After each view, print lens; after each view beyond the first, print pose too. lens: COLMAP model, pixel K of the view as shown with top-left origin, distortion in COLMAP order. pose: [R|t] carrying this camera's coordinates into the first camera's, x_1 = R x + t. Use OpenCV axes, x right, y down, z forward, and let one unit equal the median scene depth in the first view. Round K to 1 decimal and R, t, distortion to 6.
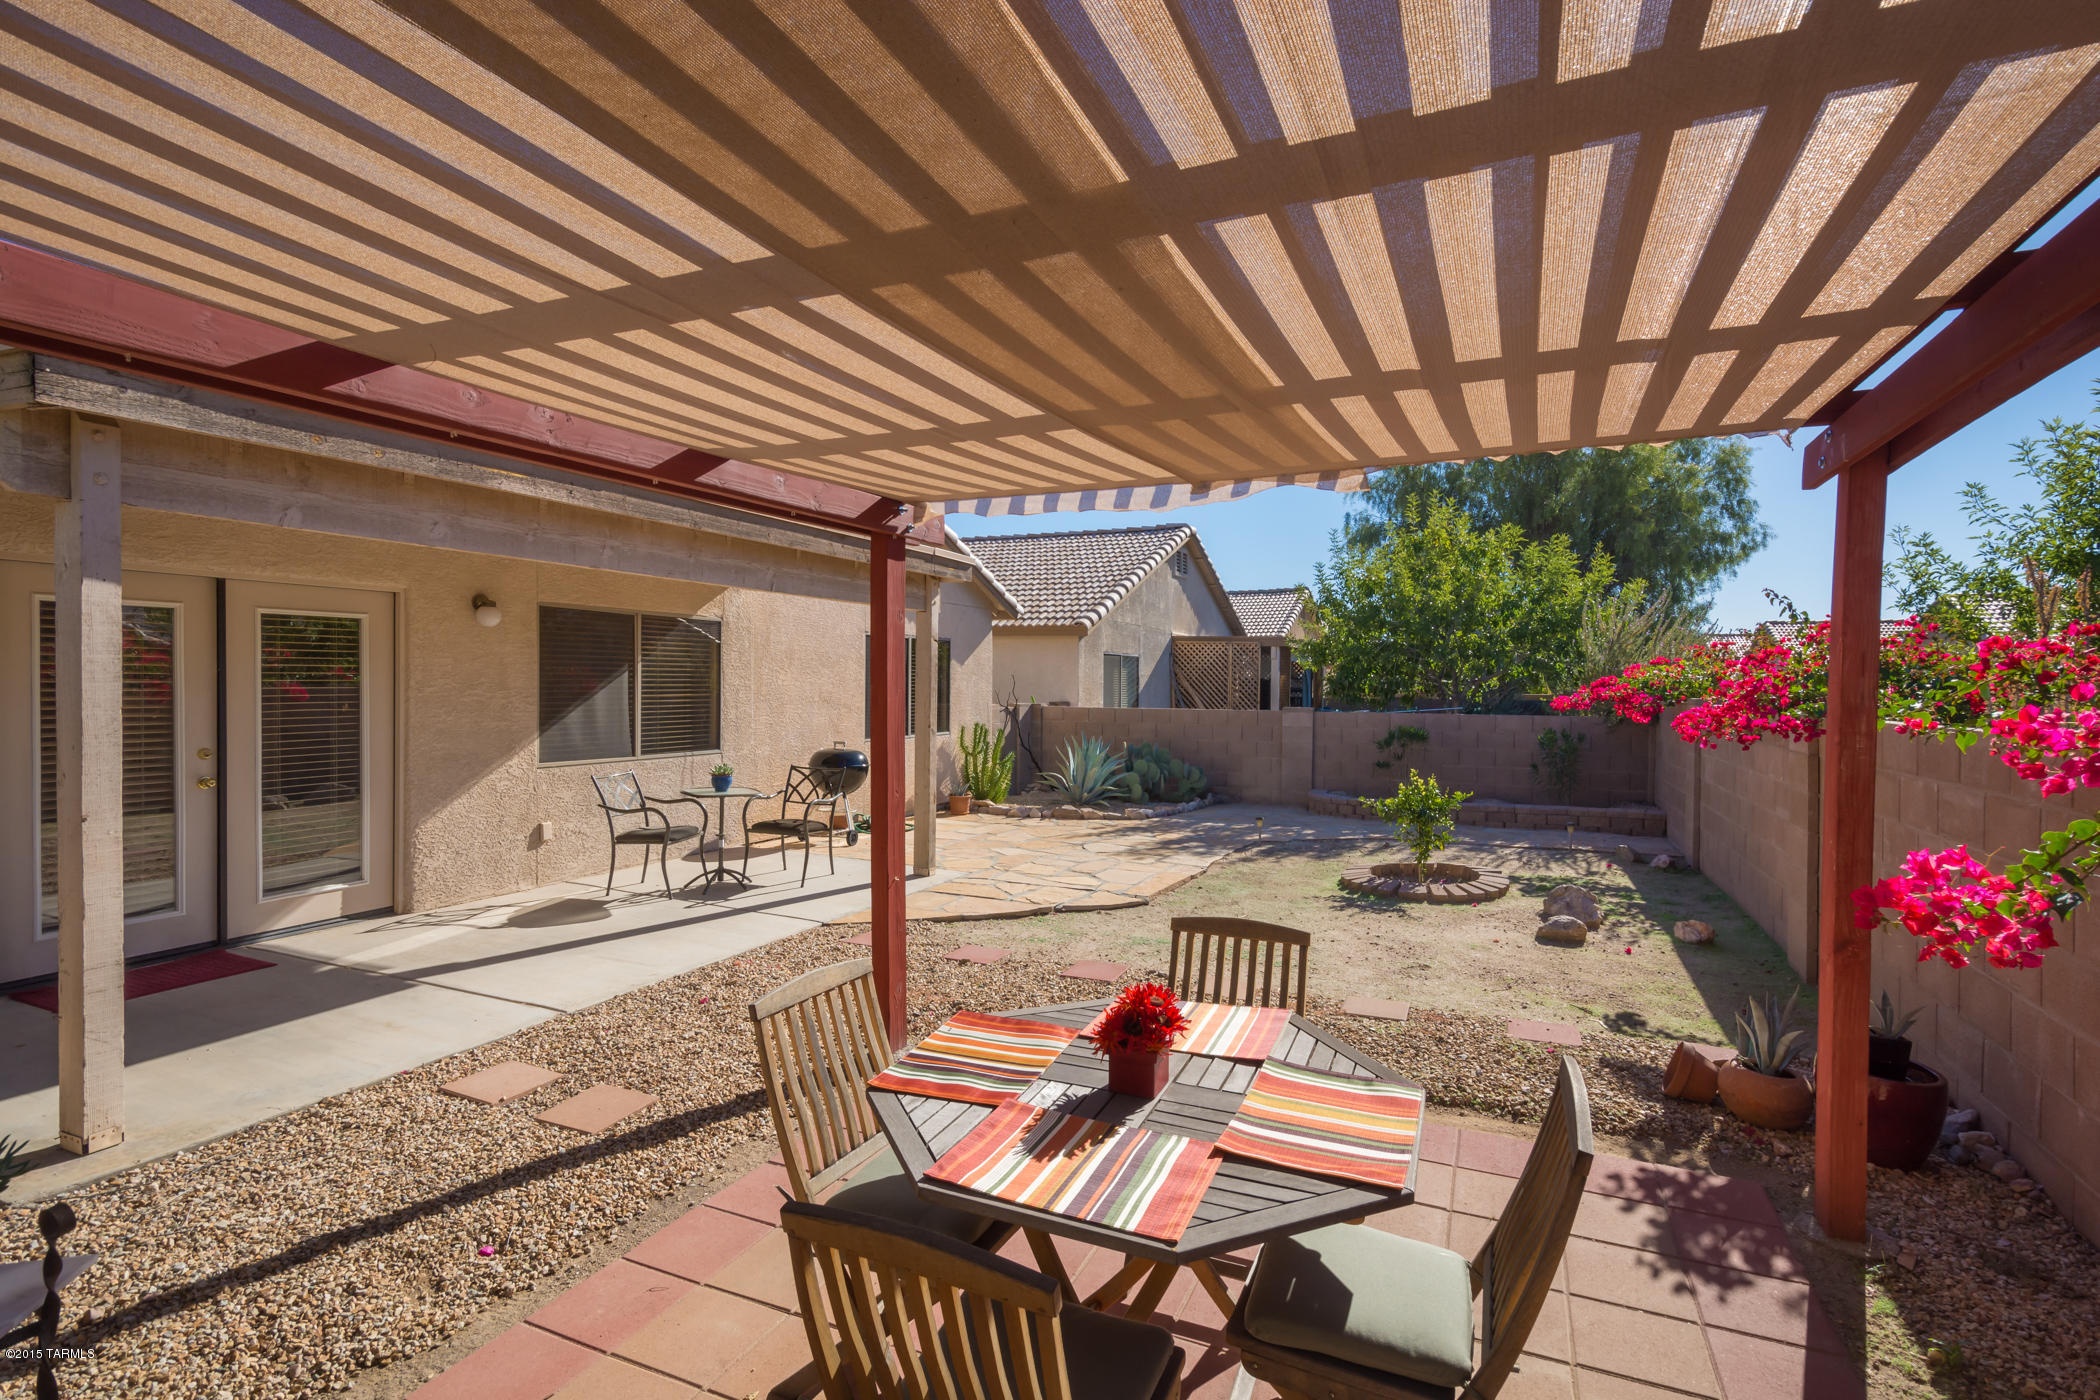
lens RADIAL K [[955.1, 0, 1050.0], [0, 955.1, 700.0], [0, 0, 1]] dist [0.001218, 0.000087]
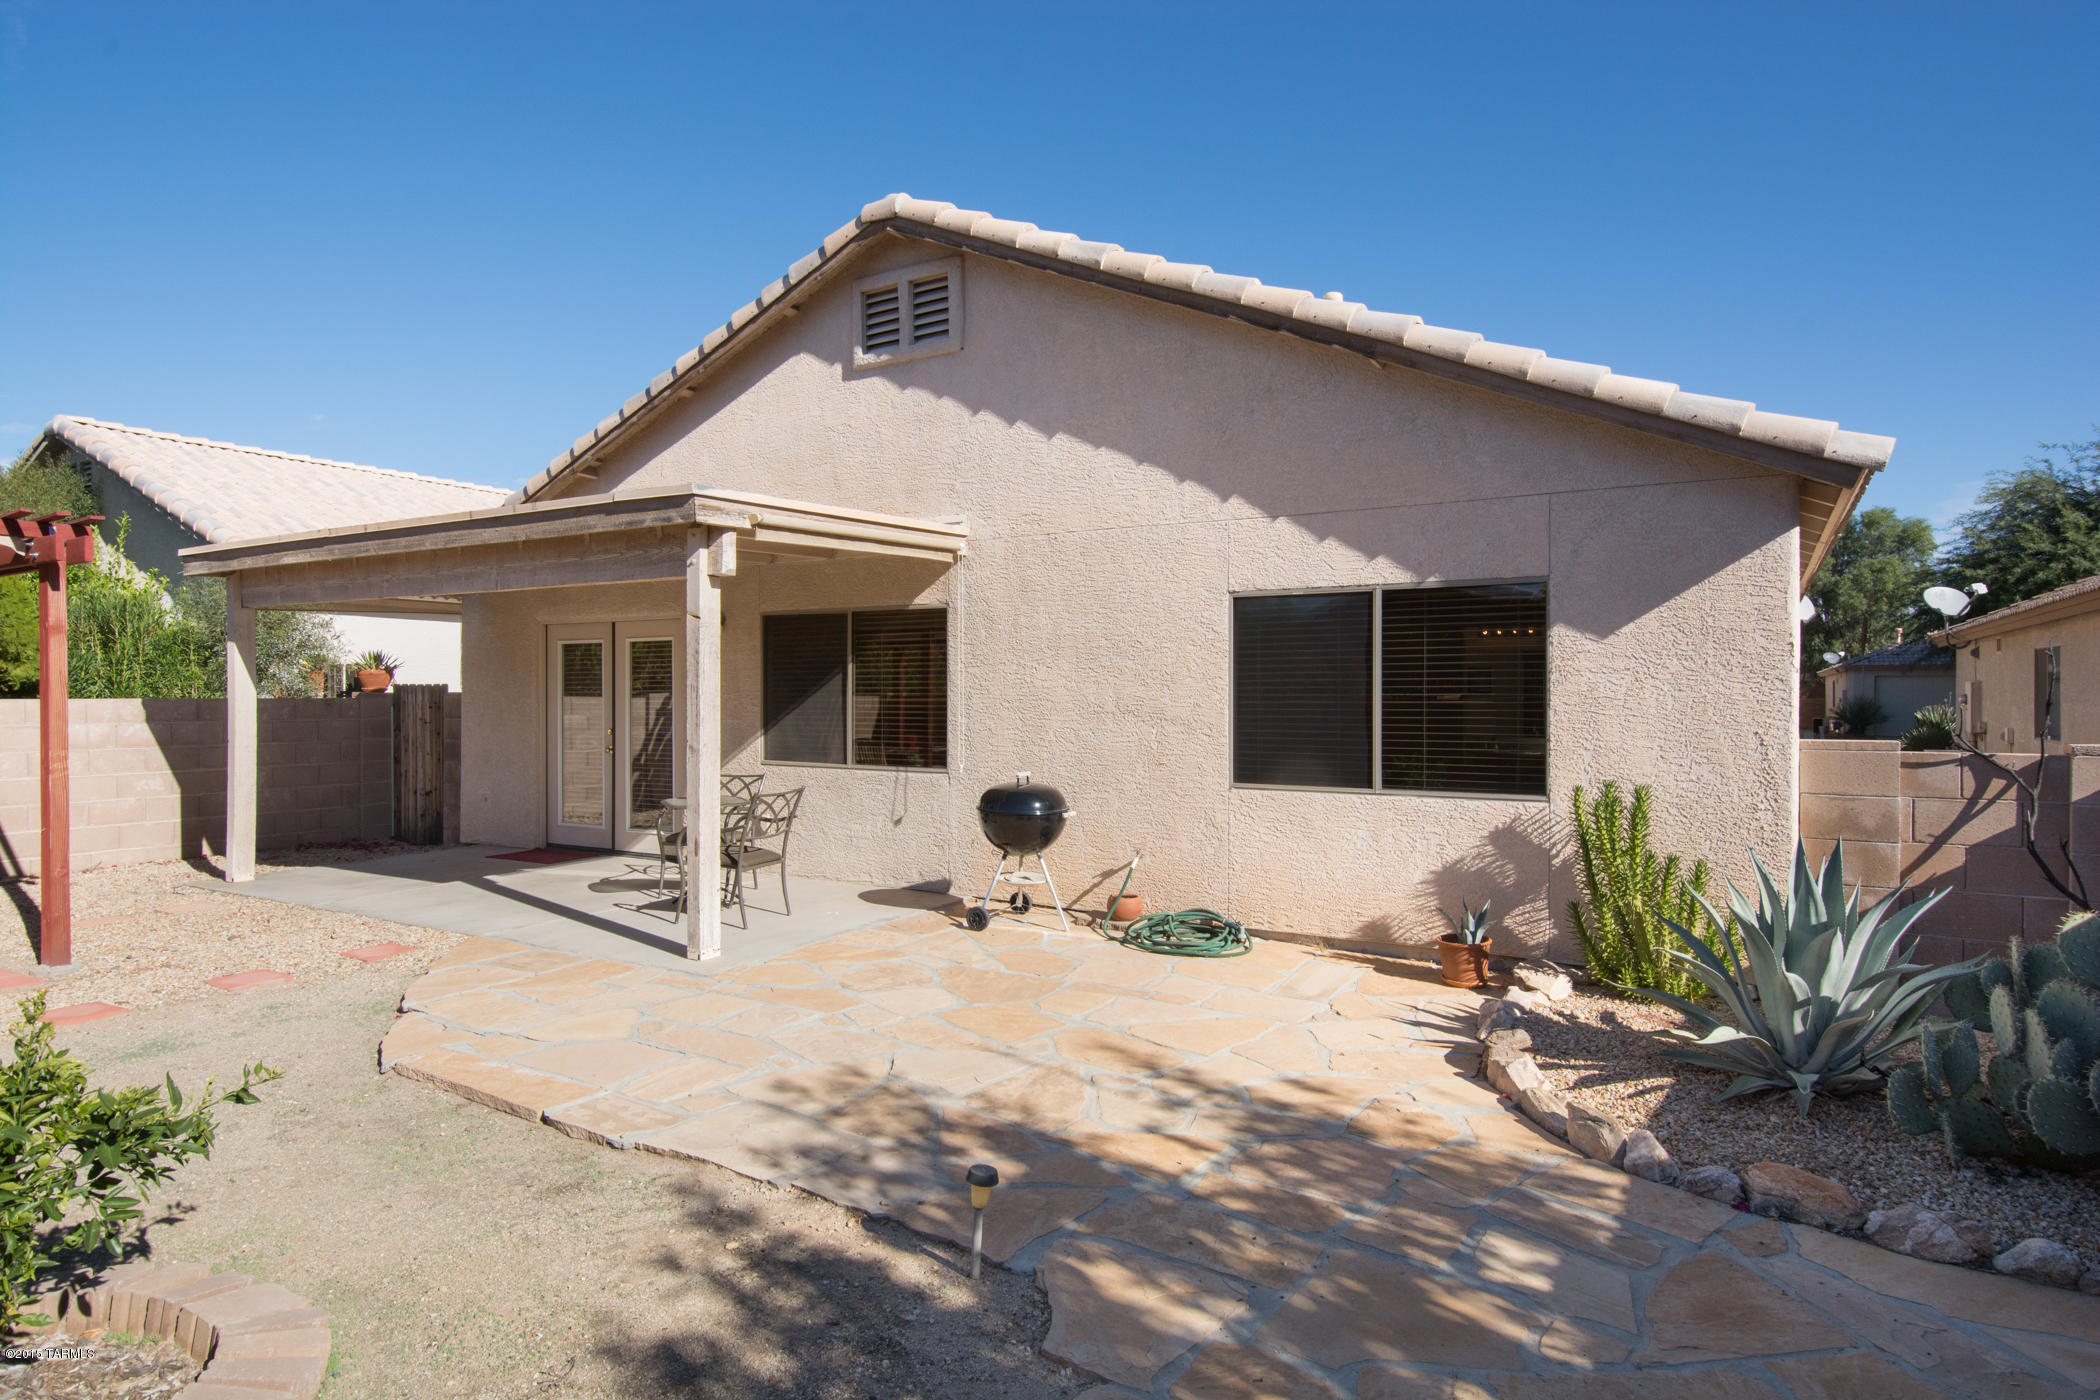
lens RADIAL K [[1156.5, 0, 1063.2], [0, 1156.5, 696.9], [0, 0, 1]] dist [0.027671, -0.028876]
pose [[-0.083385, -0.006314, -0.996497, 0.732400], [-0.019465, 0.999799, -0.004706, -0.006478], [0.996327, 0.019005, -0.083491, 1.434525]]
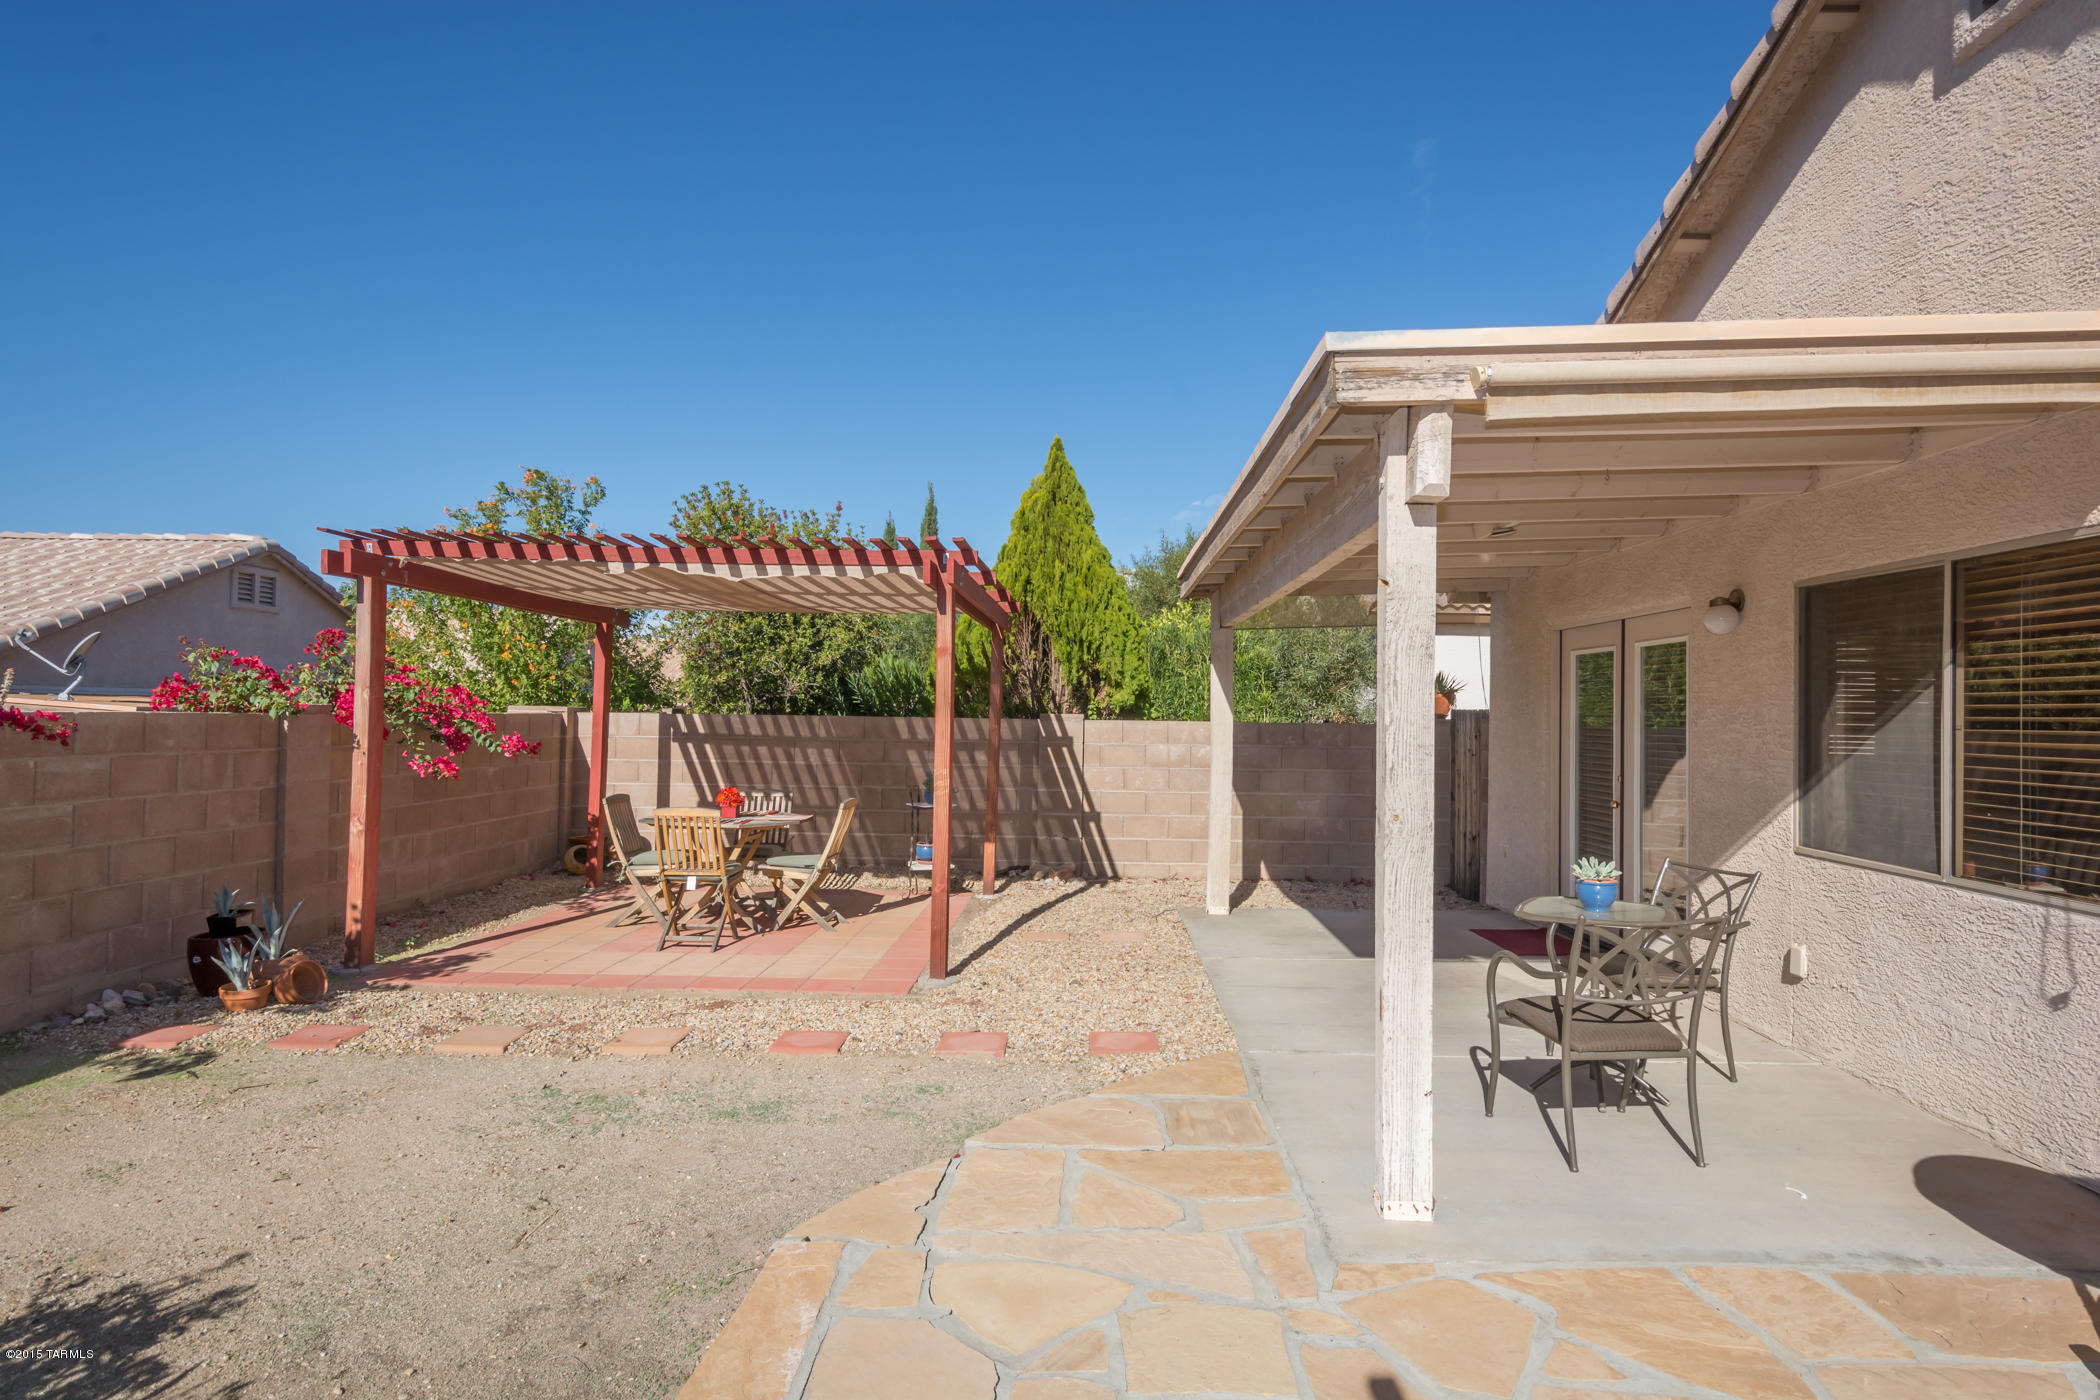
lens RADIAL K [[1150.3, 0, 1065.3], [0, 1150.3, 699.4], [0, 0, 1]] dist [0.030543, -0.024139]
pose [[-0.911919, -0.027342, -0.409459, 0.184584], [-0.030602, 0.999531, 0.001410, -0.014080], [0.409228, 0.013816, -0.912327, 1.466344]]
